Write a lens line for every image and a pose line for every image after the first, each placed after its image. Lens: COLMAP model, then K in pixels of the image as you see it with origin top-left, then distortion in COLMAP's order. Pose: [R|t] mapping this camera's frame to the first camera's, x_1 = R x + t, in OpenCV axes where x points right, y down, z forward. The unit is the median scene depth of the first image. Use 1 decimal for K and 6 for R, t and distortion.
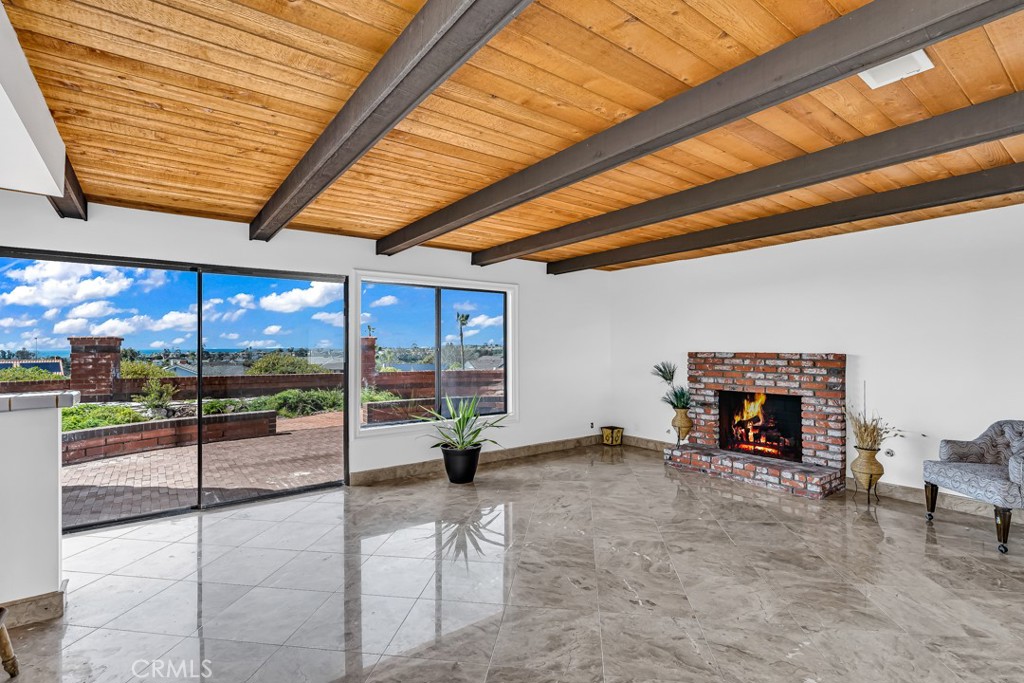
lens RADIAL K [[466.6, 0, 507.1], [0, 466.6, 335.3], [0, 0, 1]] dist [-0.011901, 0.005069]
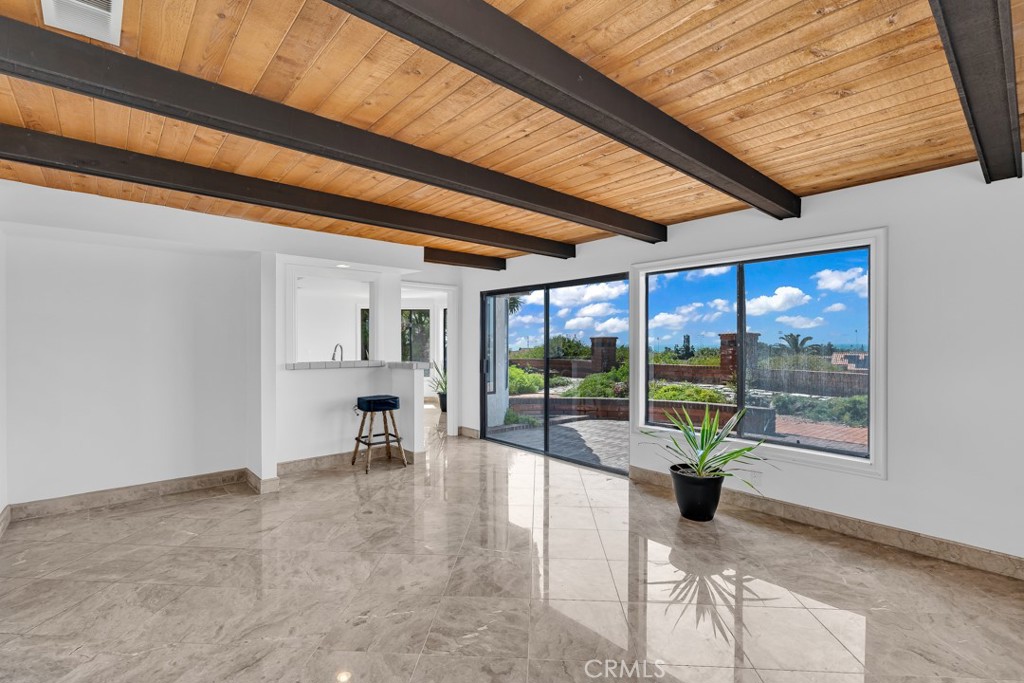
lens RADIAL K [[466.6, 0, 506.9], [0, 466.6, 345.4], [0, 0, 1]] dist [-0.011901, 0.005069]
pose [[0.088533, 0.008743, -0.996035, 0.611384], [0.025132, 0.999624, 0.011008, 0.013912], [0.995756, -0.026007, 0.088280, 0.603458]]
